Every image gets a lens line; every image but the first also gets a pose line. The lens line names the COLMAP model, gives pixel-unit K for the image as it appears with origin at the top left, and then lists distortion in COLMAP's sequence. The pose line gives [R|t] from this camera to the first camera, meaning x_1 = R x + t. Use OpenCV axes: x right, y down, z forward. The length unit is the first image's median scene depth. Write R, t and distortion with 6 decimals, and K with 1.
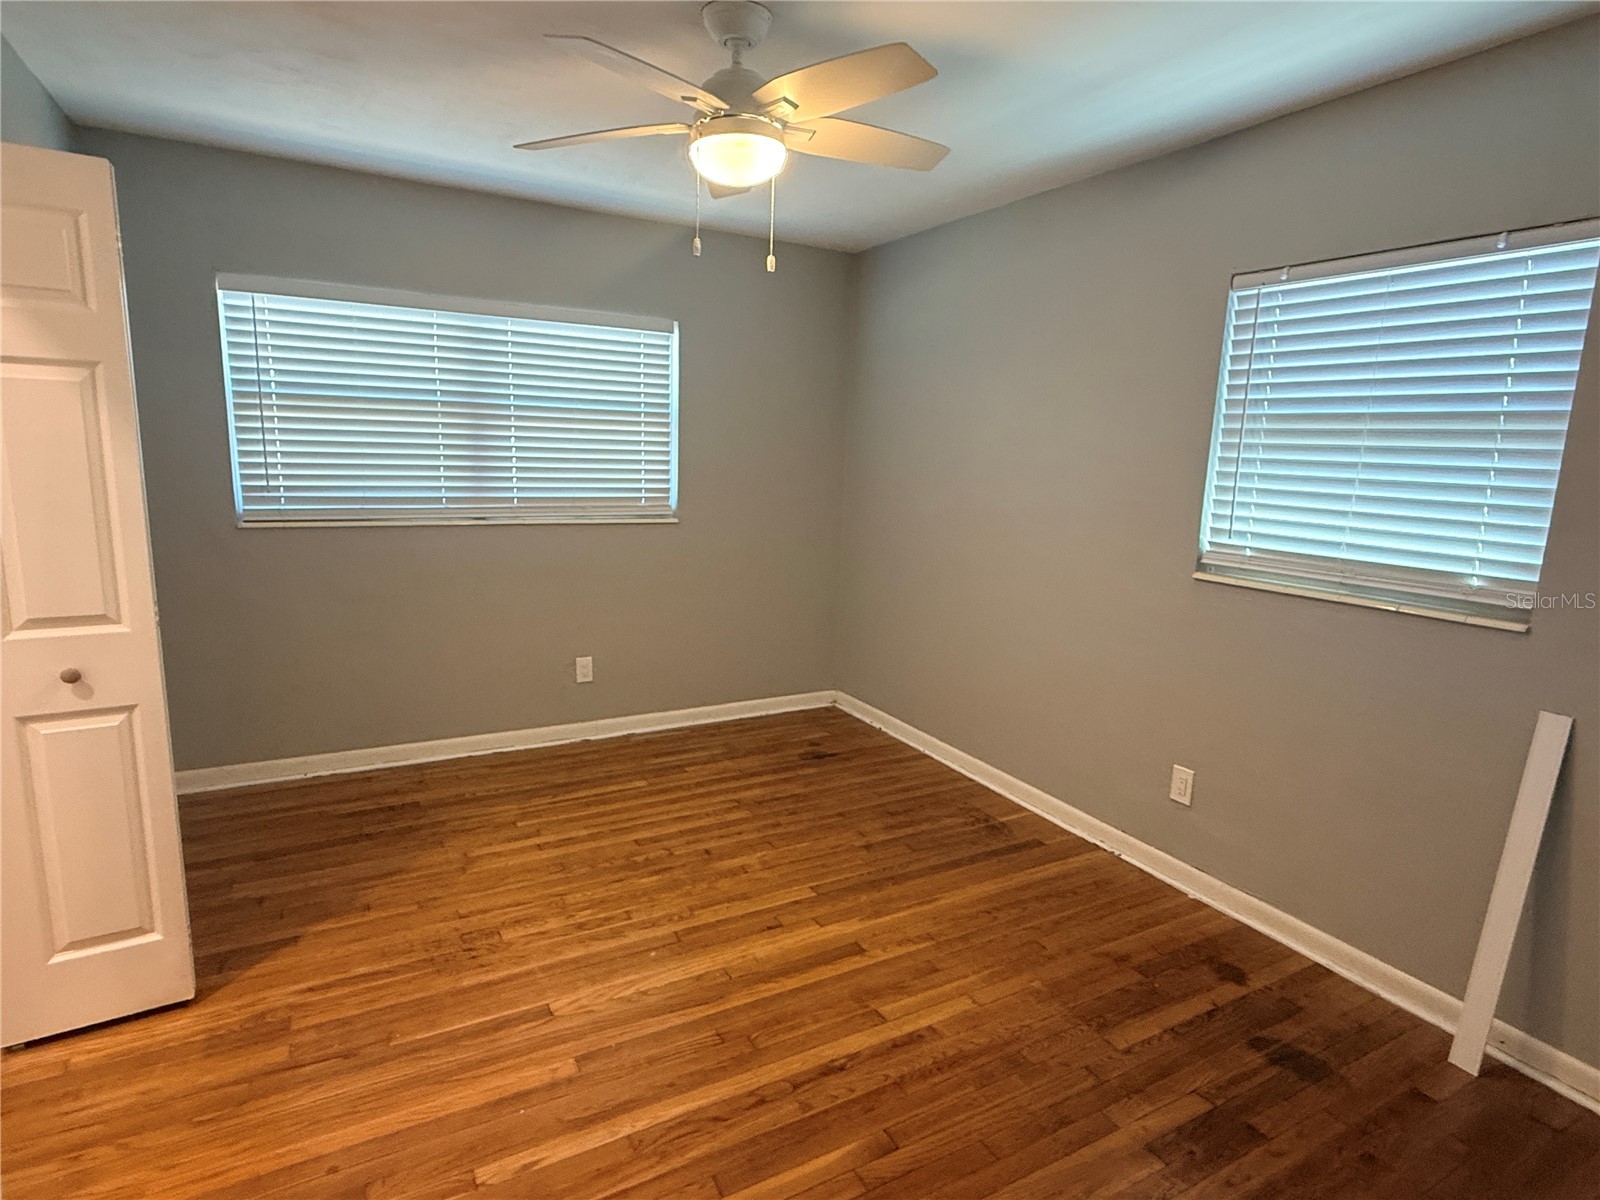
lens RADIAL K [[860.1, 0, 797.8], [0, 860.1, 608.2], [0, 0, 1]] dist [-0.002653, -0.000488]
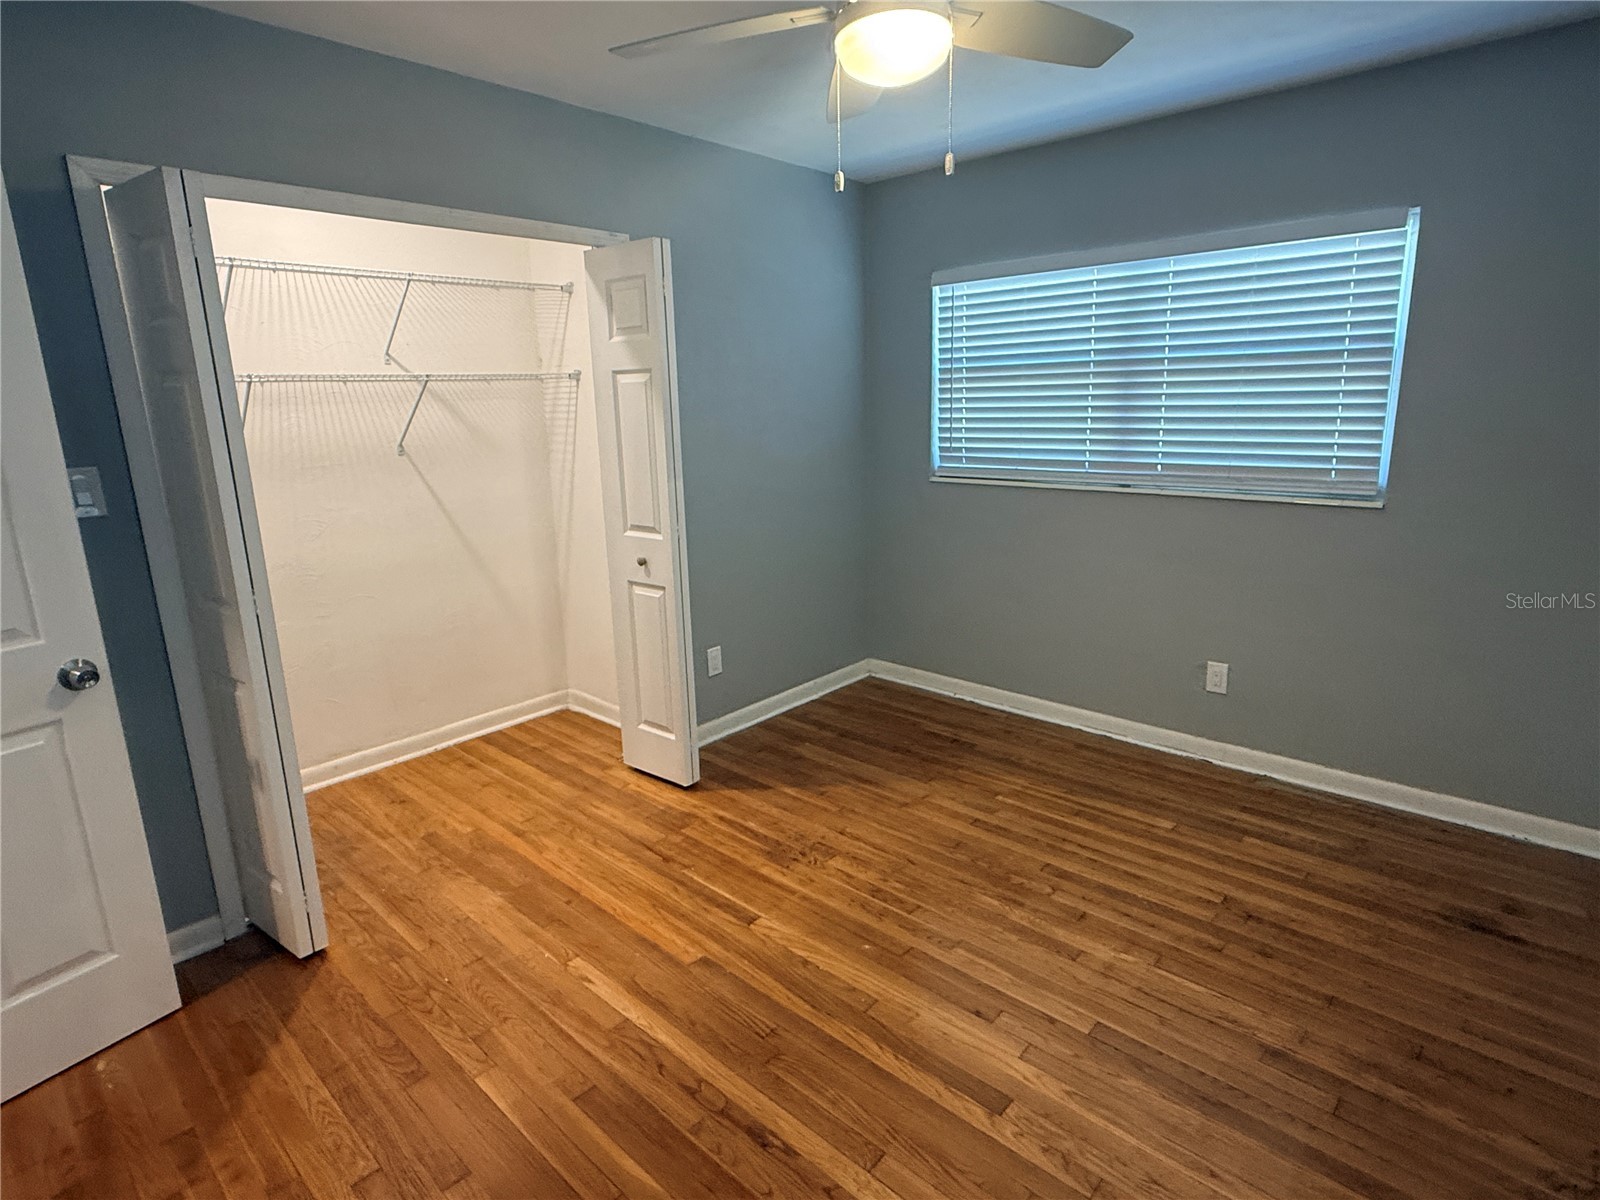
lens RADIAL K [[864.6, 0, 812.1], [0, 864.6, 599.1], [0, 0, 1]] dist [-0.002189, -0.001426]
pose [[0.307967, 0.176868, -0.934812, 0.481491], [-0.143754, 0.979938, 0.138047, -0.074080], [0.940474, 0.091869, 0.327214, 0.448029]]
